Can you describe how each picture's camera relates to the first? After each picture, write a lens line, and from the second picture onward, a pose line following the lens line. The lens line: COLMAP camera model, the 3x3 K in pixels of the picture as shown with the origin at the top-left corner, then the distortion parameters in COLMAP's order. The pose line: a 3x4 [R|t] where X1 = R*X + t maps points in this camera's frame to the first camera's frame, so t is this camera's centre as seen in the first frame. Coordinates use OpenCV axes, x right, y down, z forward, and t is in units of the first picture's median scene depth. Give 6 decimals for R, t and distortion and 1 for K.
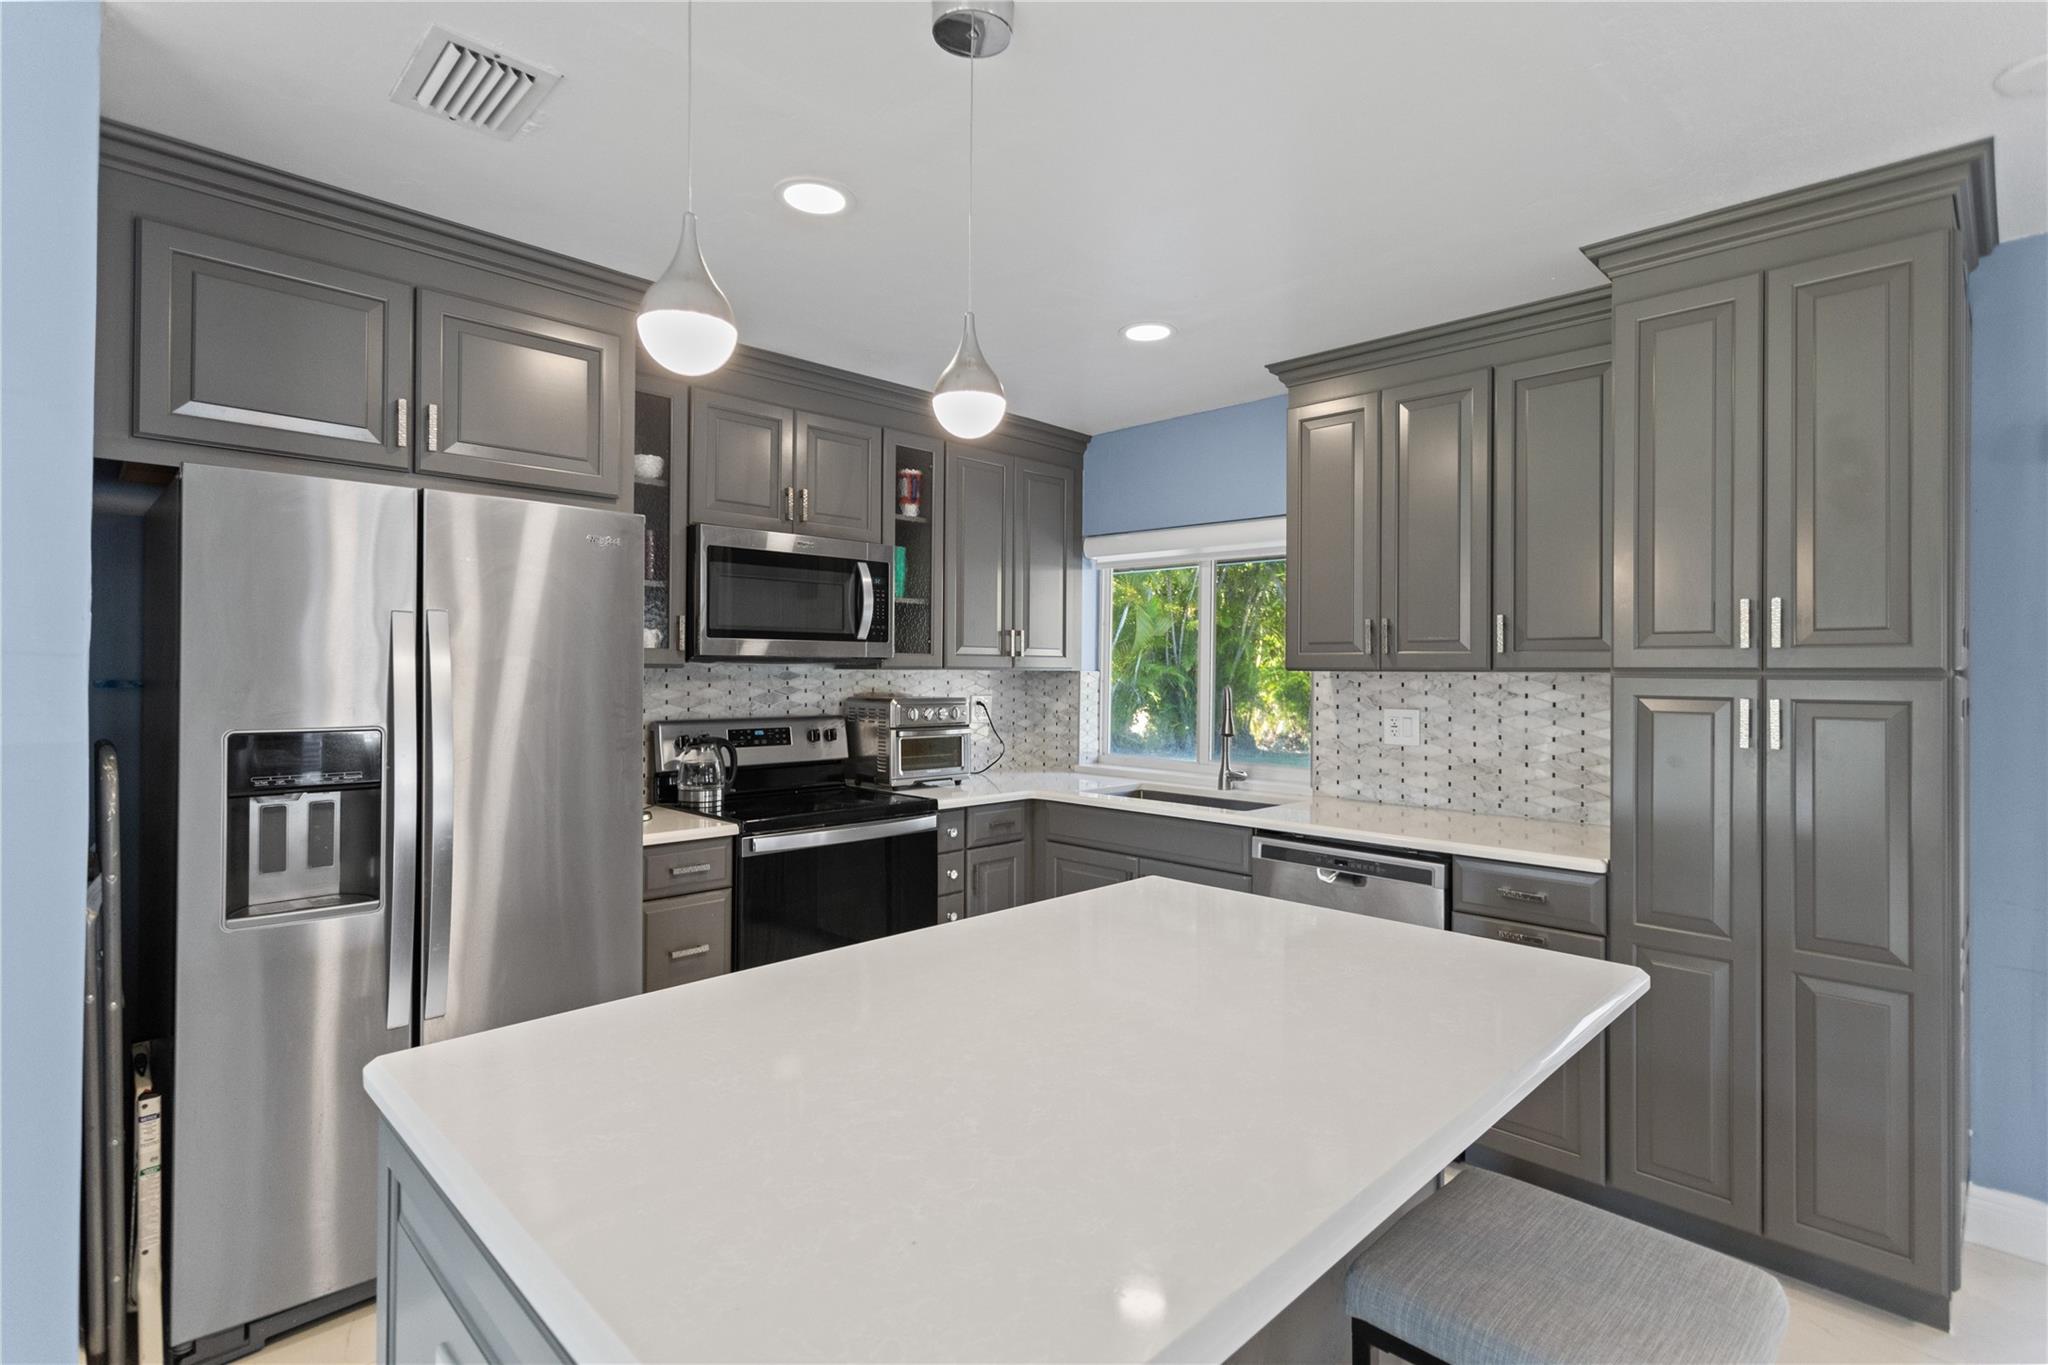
lens RADIAL K [[980.2, 0, 1029.6], [0, 980.2, 669.3], [0, 0, 1]] dist [0.002072, 0.002902]
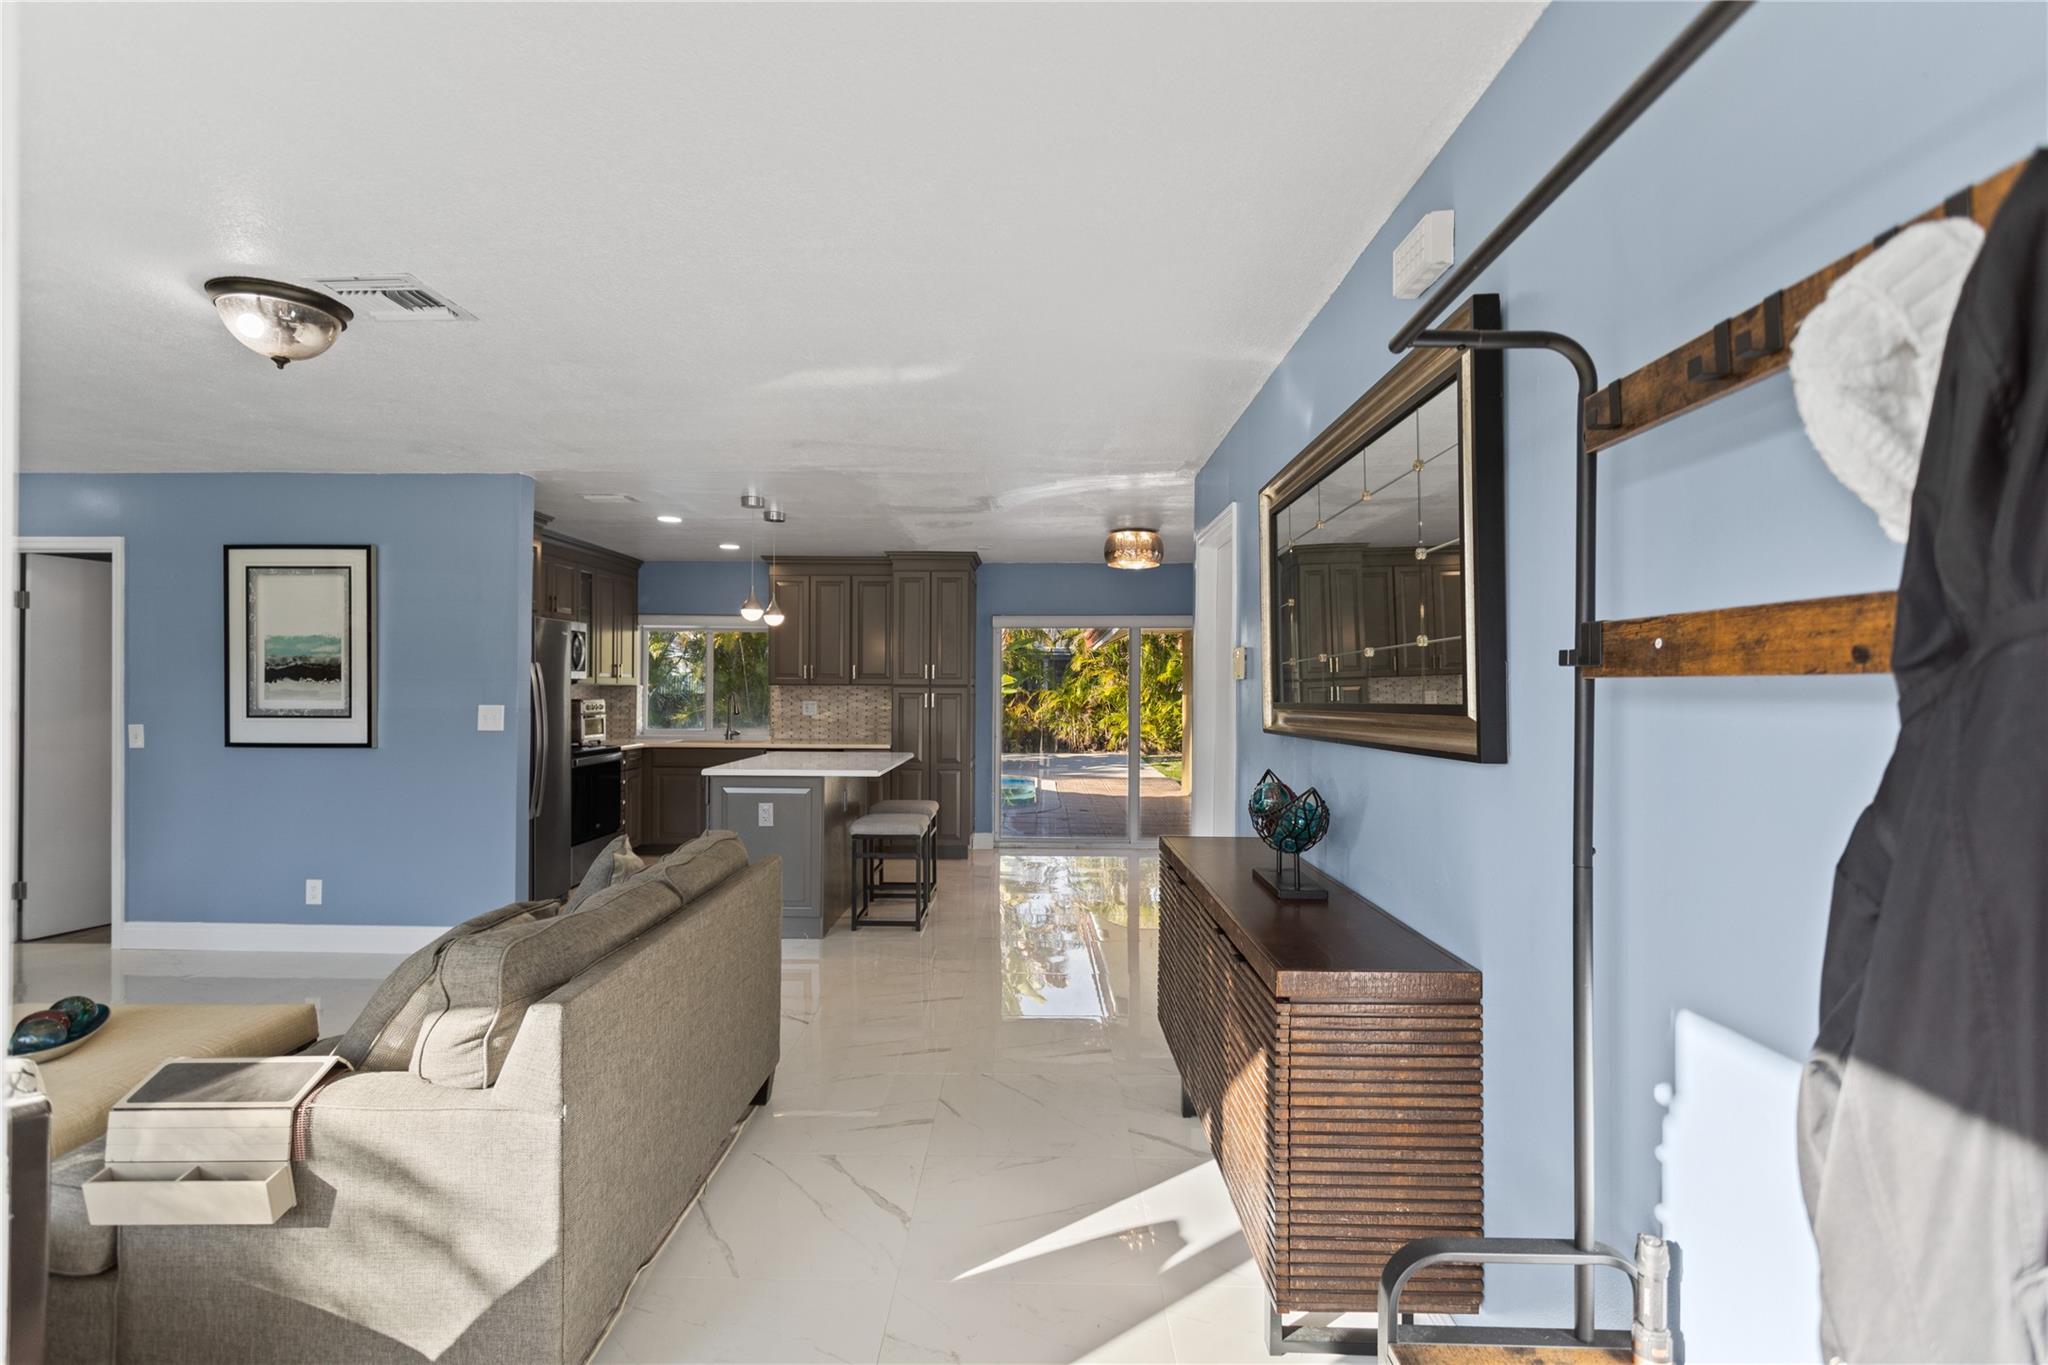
lens RADIAL K [[980.2, 0, 999.3], [0, 980.2, 685.2], [0, 0, 1]] dist [0.002072, 0.002902]
pose [[0.730659, -0.000356, 0.682743, -0.937422], [-0.002532, 0.999992, 0.003231, -0.007442], [-0.682738, -0.004090, 0.730652, -1.101139]]
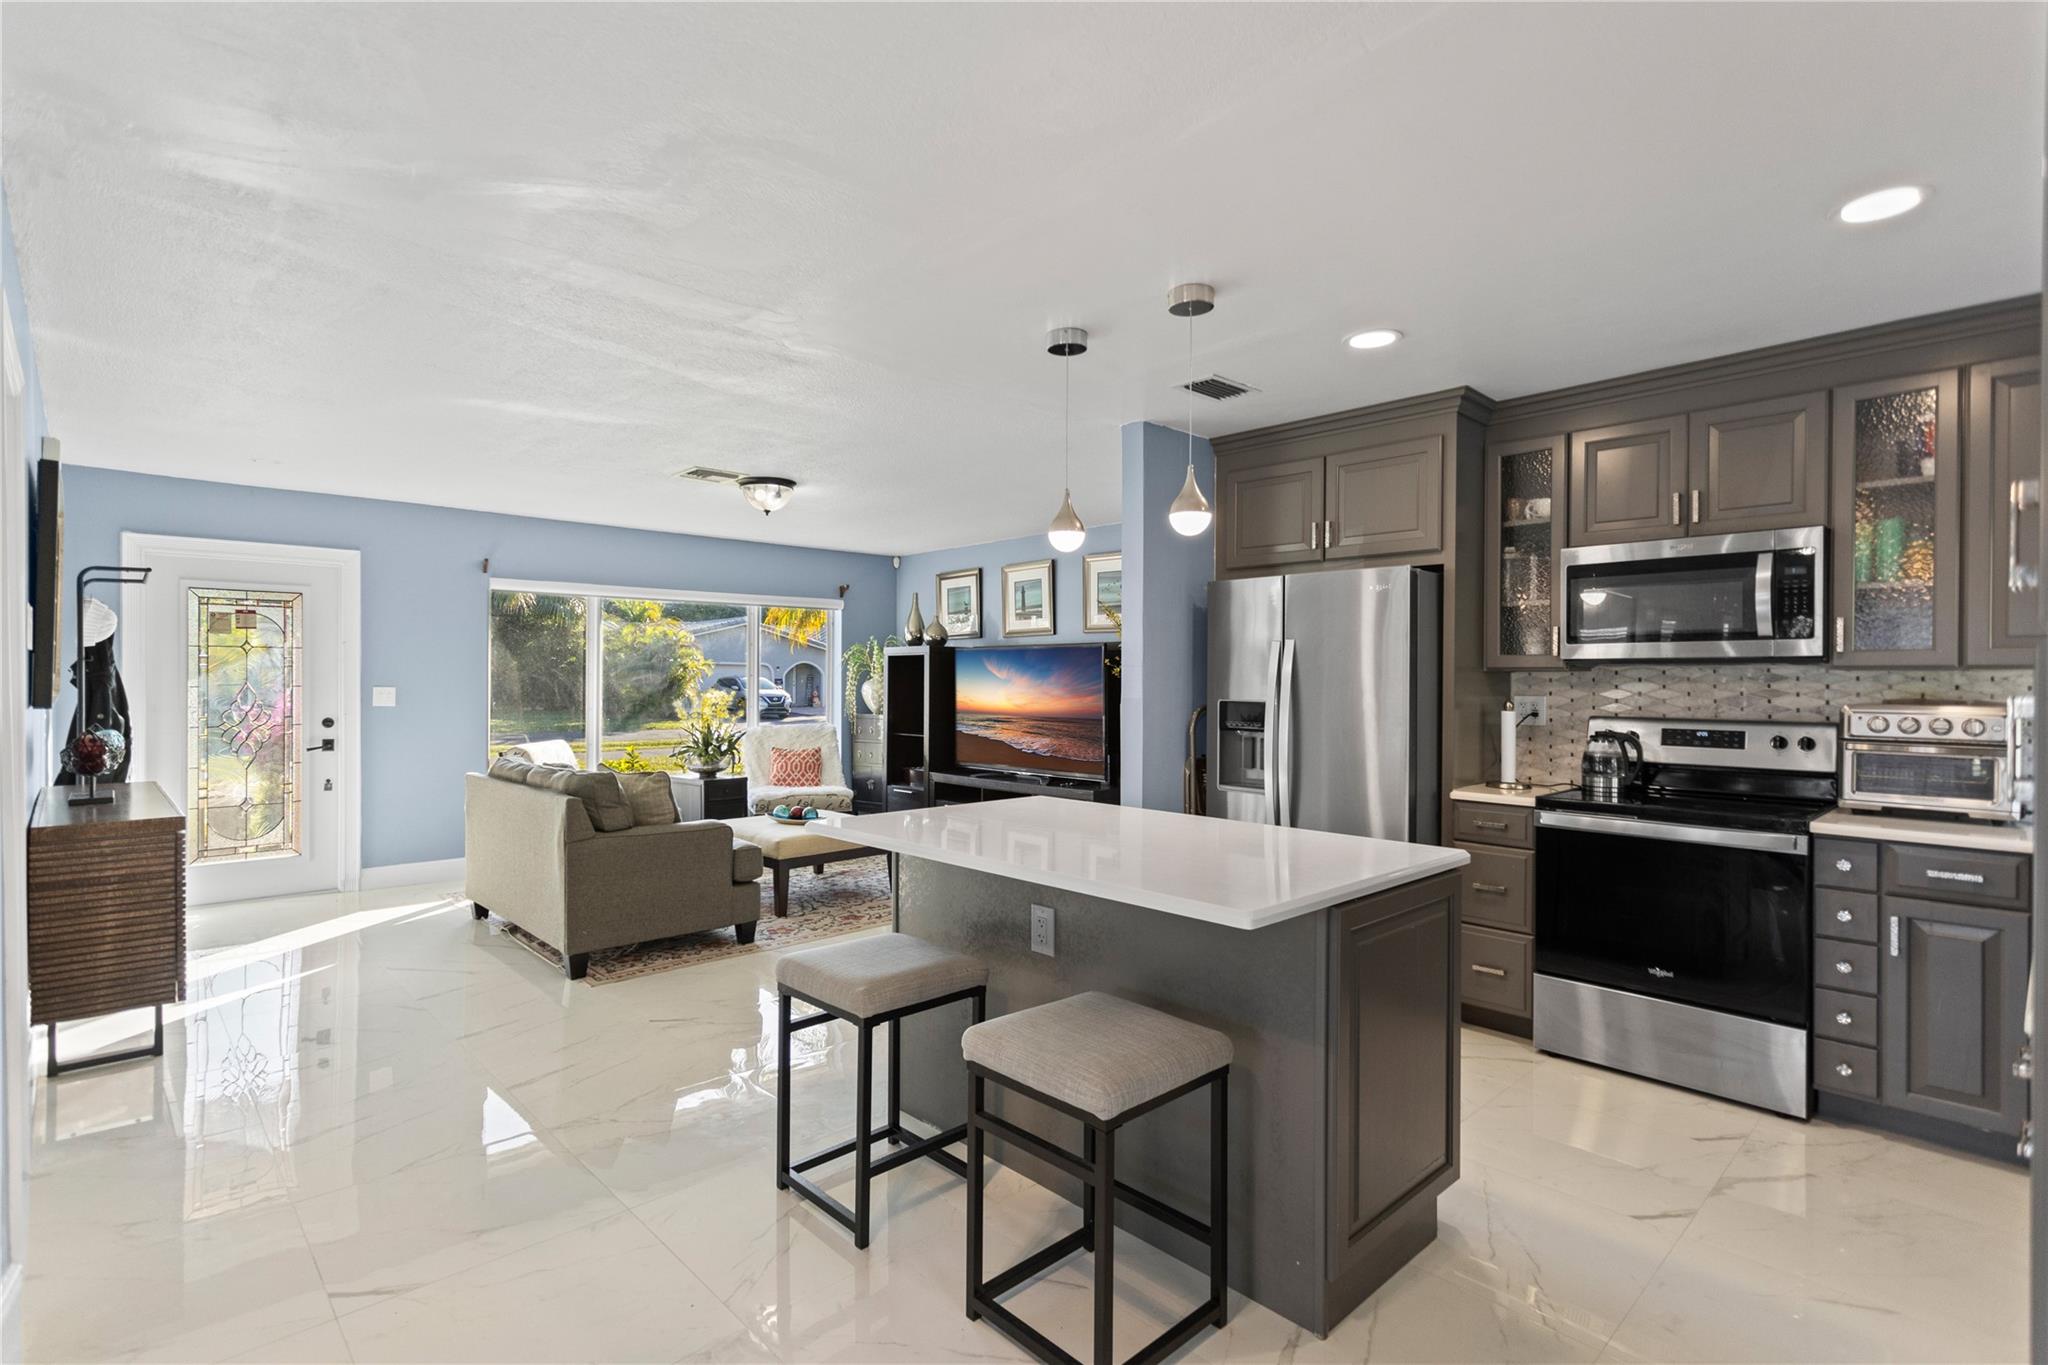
lens RADIAL K [[980.2, 0, 1011.3], [0, 980.2, 685.2], [0, 0, 1]] dist [0.002072, 0.002902]
pose [[-0.032809, 0.001140, -0.999461, 0.783767], [-0.002803, 0.999995, 0.001233, 0.016160], [0.999458, 0.002842, -0.032805, 0.337420]]
